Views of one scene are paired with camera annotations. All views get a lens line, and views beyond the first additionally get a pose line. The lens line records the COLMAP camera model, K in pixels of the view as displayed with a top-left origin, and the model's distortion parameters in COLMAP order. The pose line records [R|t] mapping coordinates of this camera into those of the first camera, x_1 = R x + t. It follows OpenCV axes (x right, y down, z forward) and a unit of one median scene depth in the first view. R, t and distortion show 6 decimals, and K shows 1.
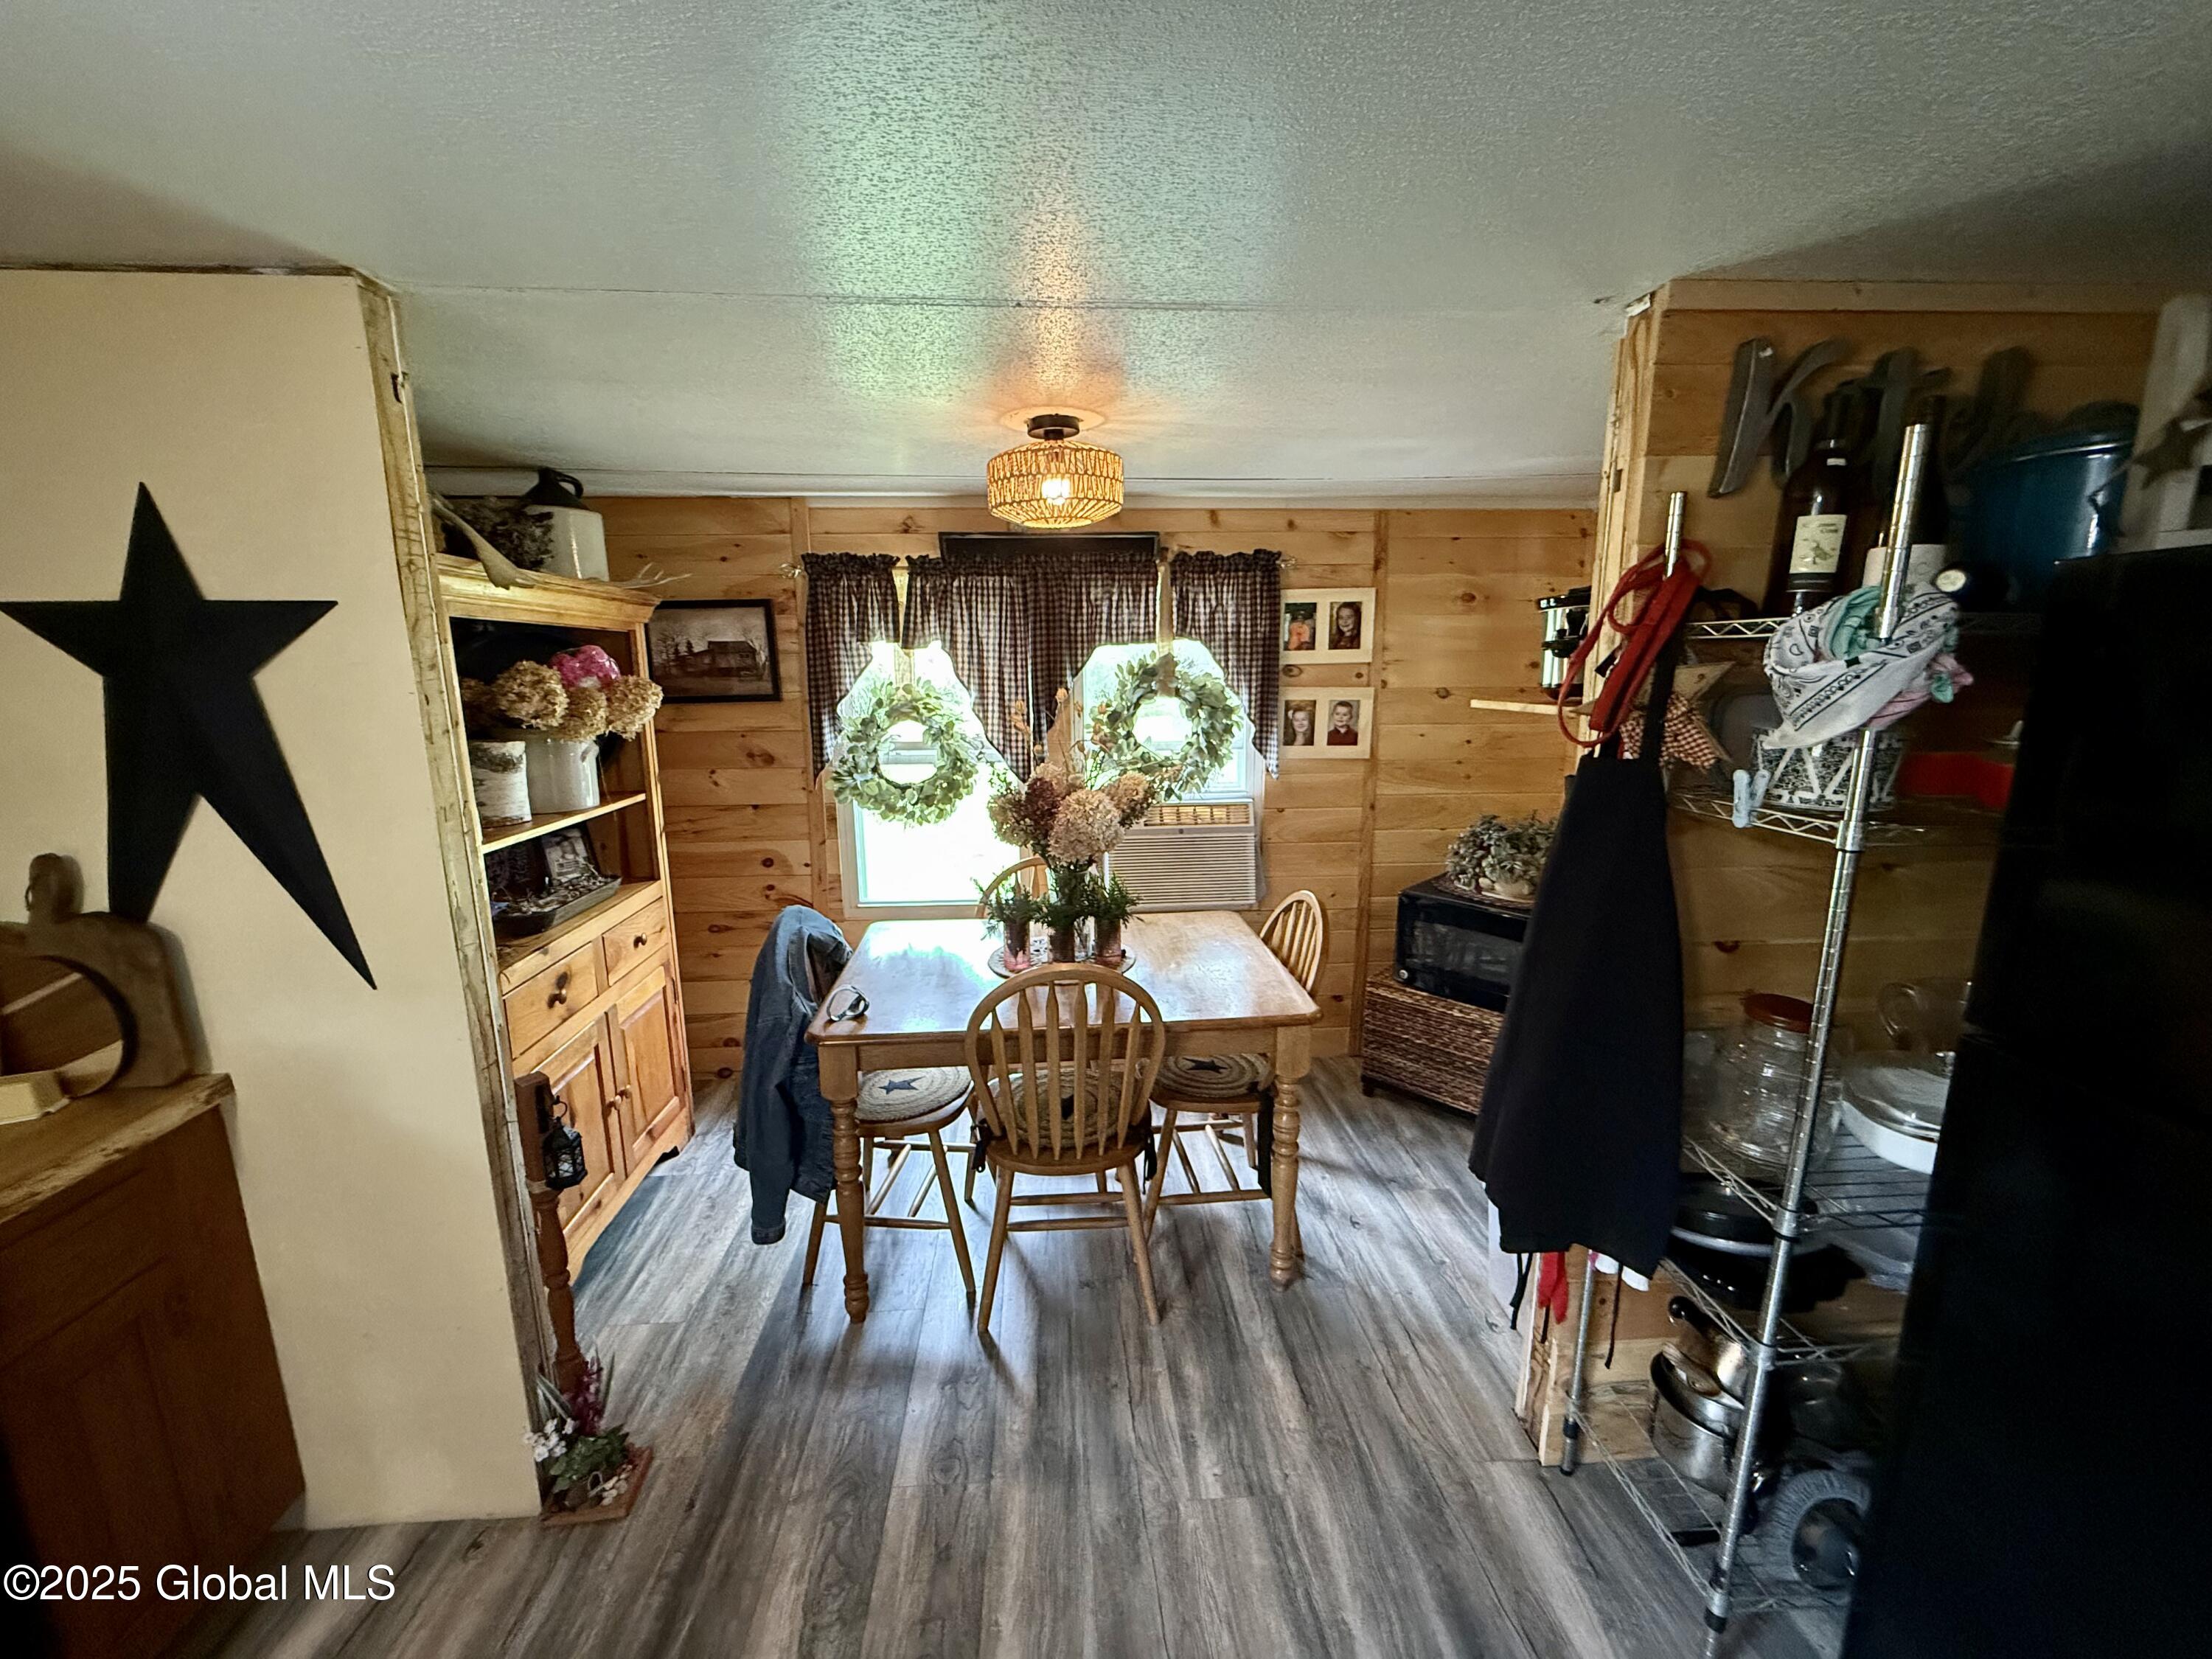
lens RADIAL K [[870.1, 0, 1093.2], [0, 870.1, 830.5], [0, 0, 1]] dist [0.001953, -0.000274]
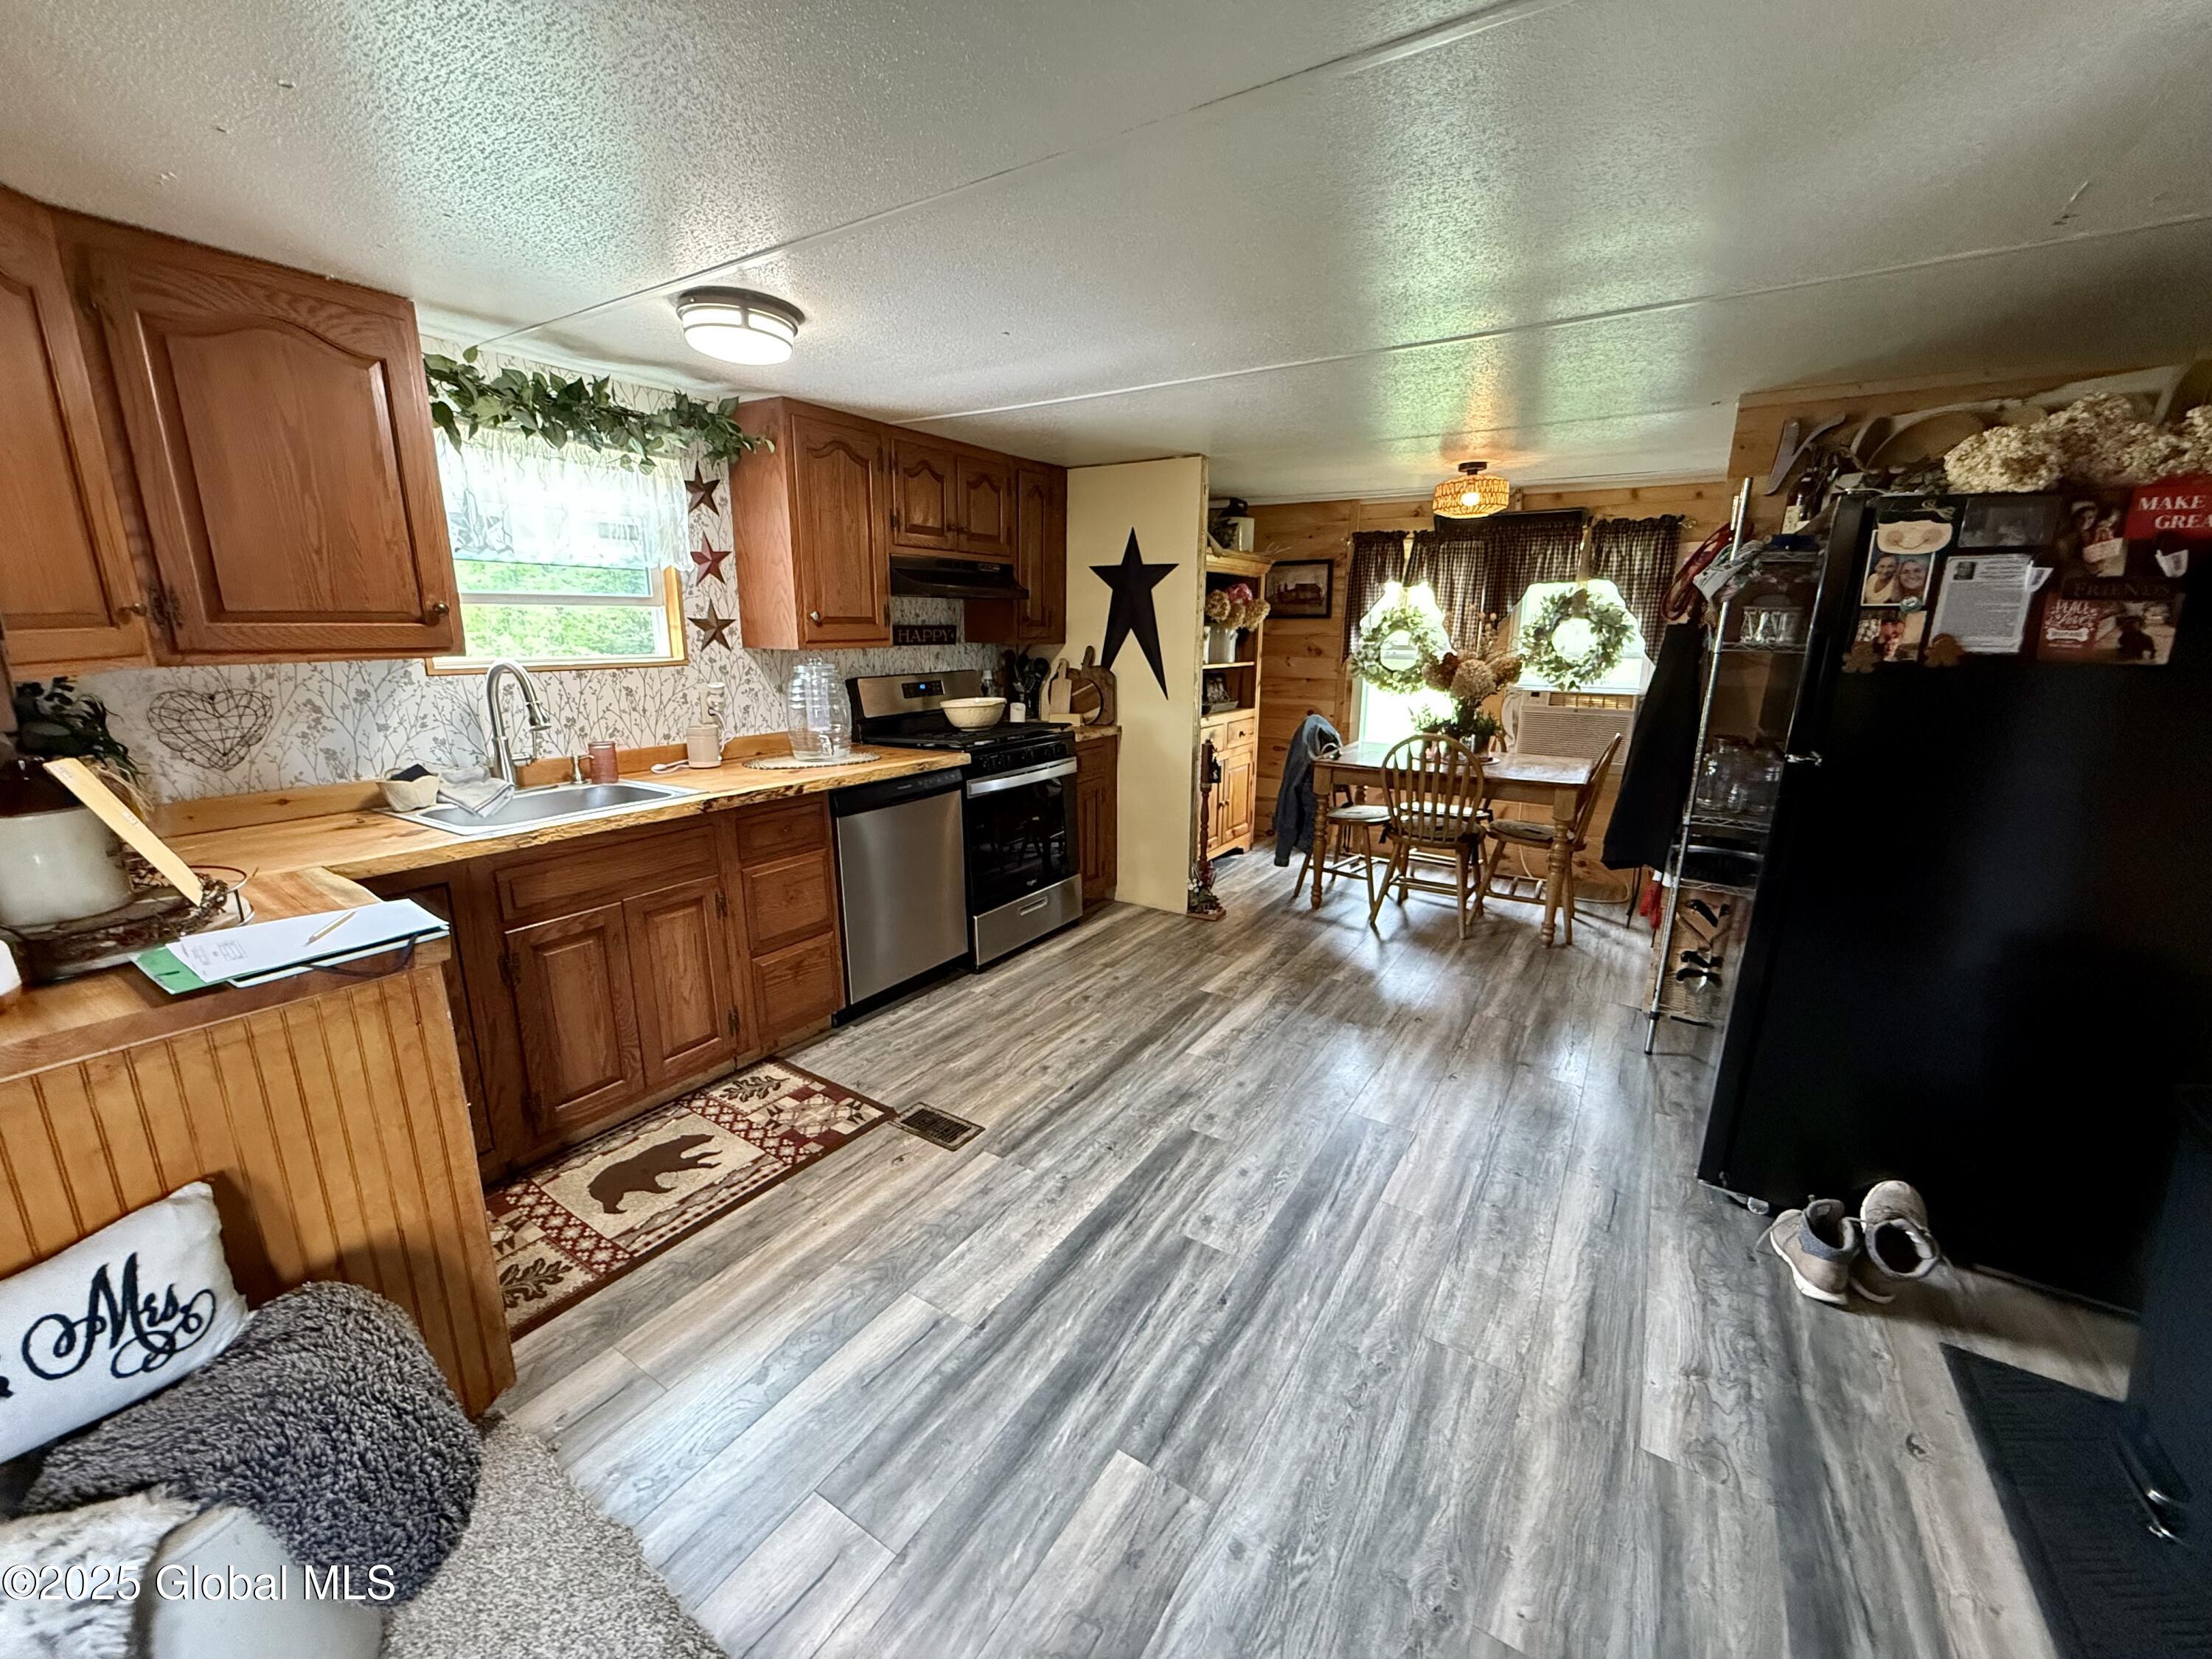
lens RADIAL K [[870.1, 0, 1105.7], [0, 870.1, 825.1], [0, 0, 1]] dist [0.001953, -0.000274]
pose [[0.811320, 0.147720, -0.565631, 0.346475], [-0.126478, 0.988987, 0.076868, 0.197511], [0.570756, 0.009175, 0.821068, -0.733092]]
